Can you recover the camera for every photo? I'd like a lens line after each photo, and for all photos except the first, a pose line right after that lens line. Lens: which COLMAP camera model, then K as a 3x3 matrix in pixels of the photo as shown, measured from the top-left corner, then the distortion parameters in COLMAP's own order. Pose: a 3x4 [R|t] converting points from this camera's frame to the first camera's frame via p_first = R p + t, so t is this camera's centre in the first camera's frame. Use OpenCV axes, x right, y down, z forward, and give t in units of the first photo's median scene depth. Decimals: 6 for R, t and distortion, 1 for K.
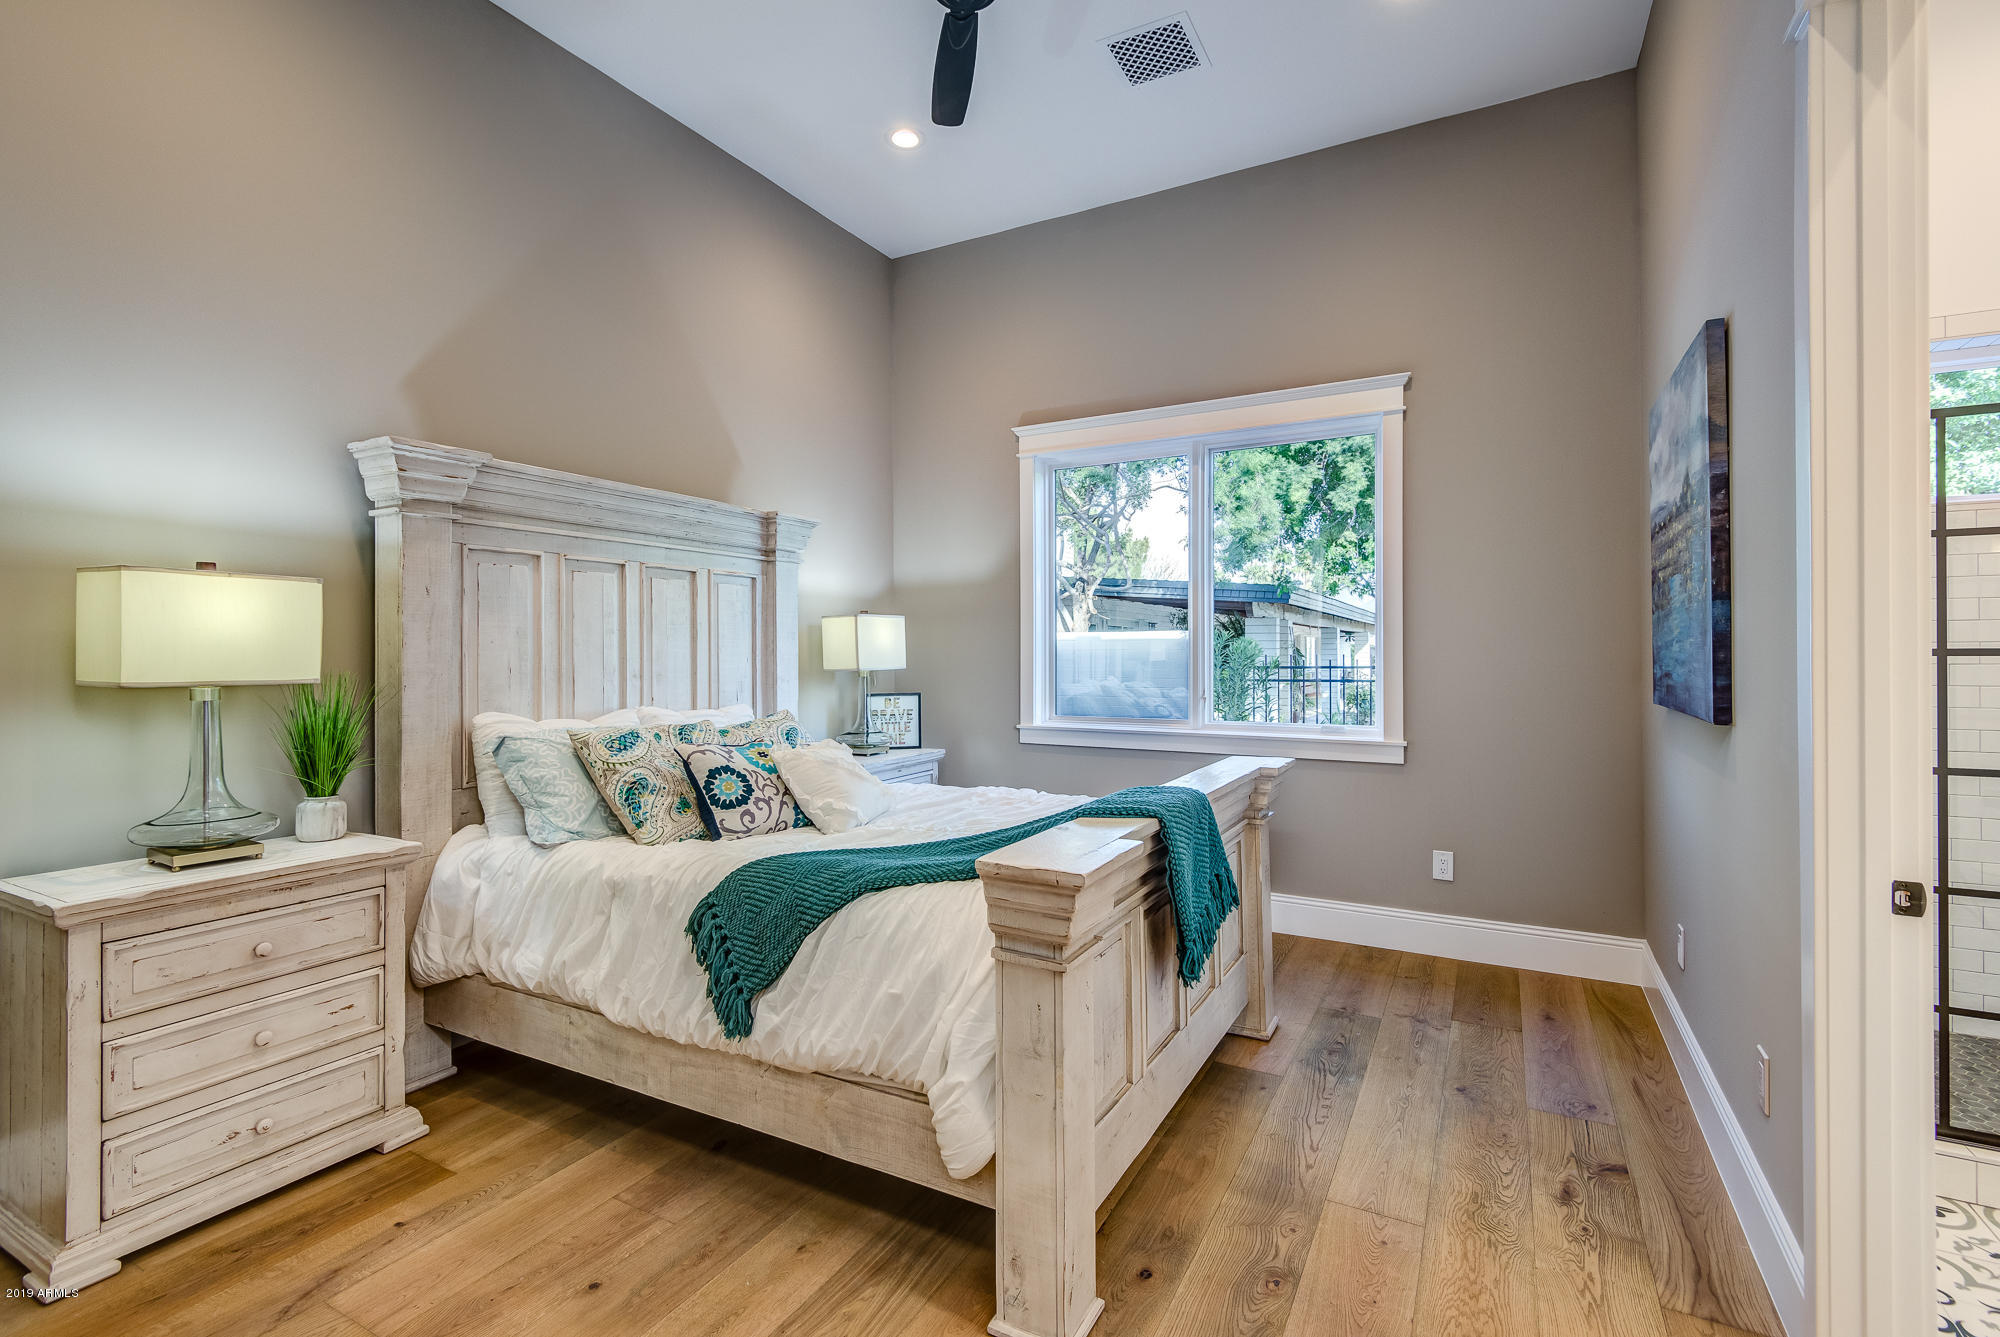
lens RADIAL K [[899.2, 0, 1017.3], [0, 899.2, 651.1], [0, 0, 1]] dist [0.017822, -0.011720]
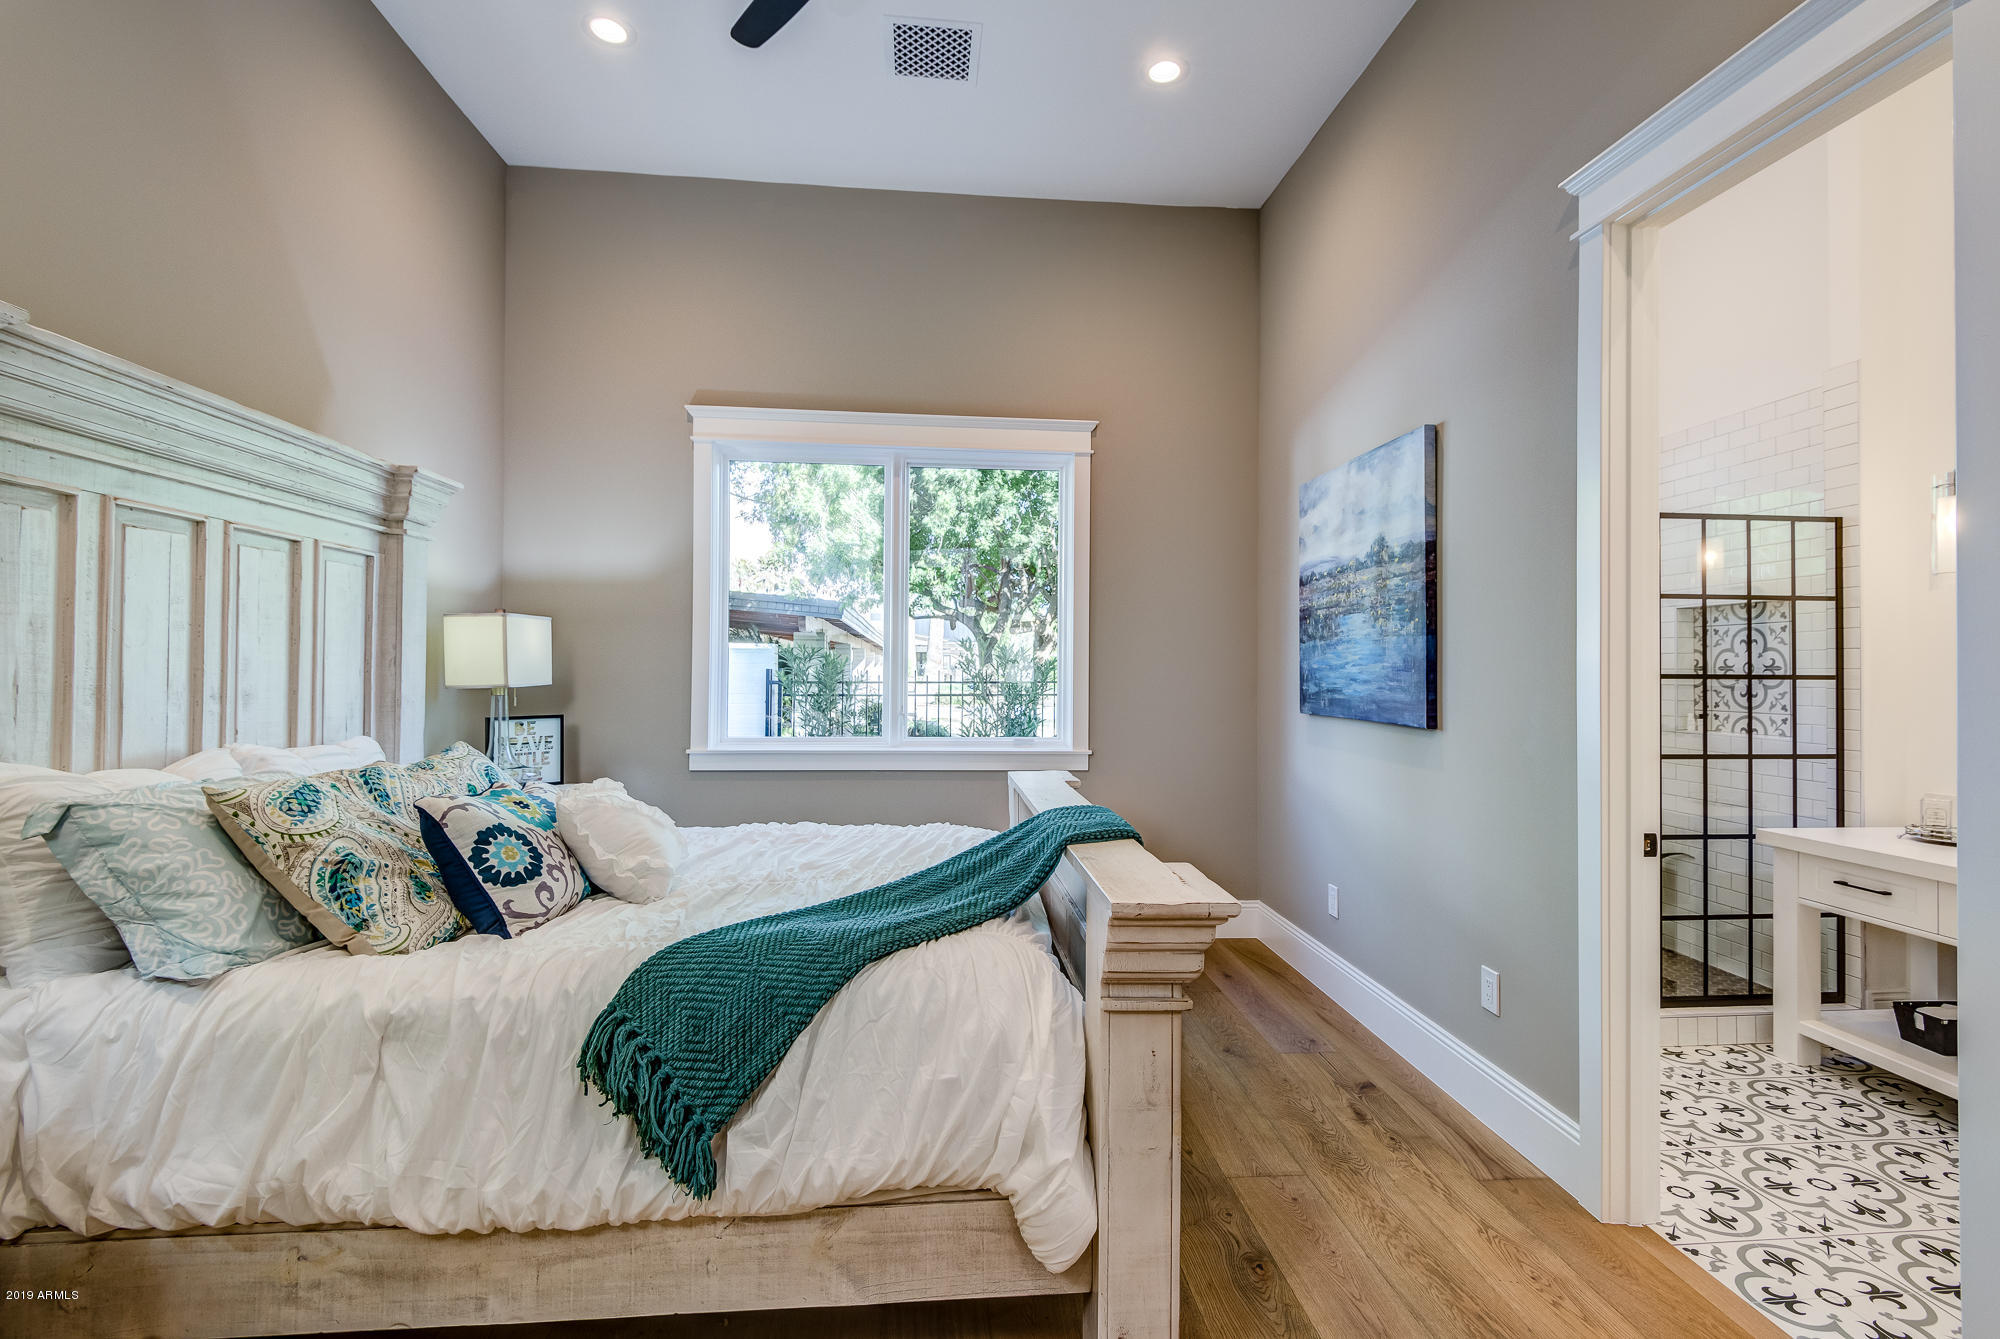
lens RADIAL K [[899.2, 0, 1016.0], [0, 899.2, 658.9], [0, 0, 1]] dist [0.017822, -0.011720]
pose [[0.834177, 0.018044, 0.551202, -0.385416], [-0.014170, 0.999836, -0.011285, -0.000063], [-0.551315, 0.001603, 0.834295, 0.188133]]
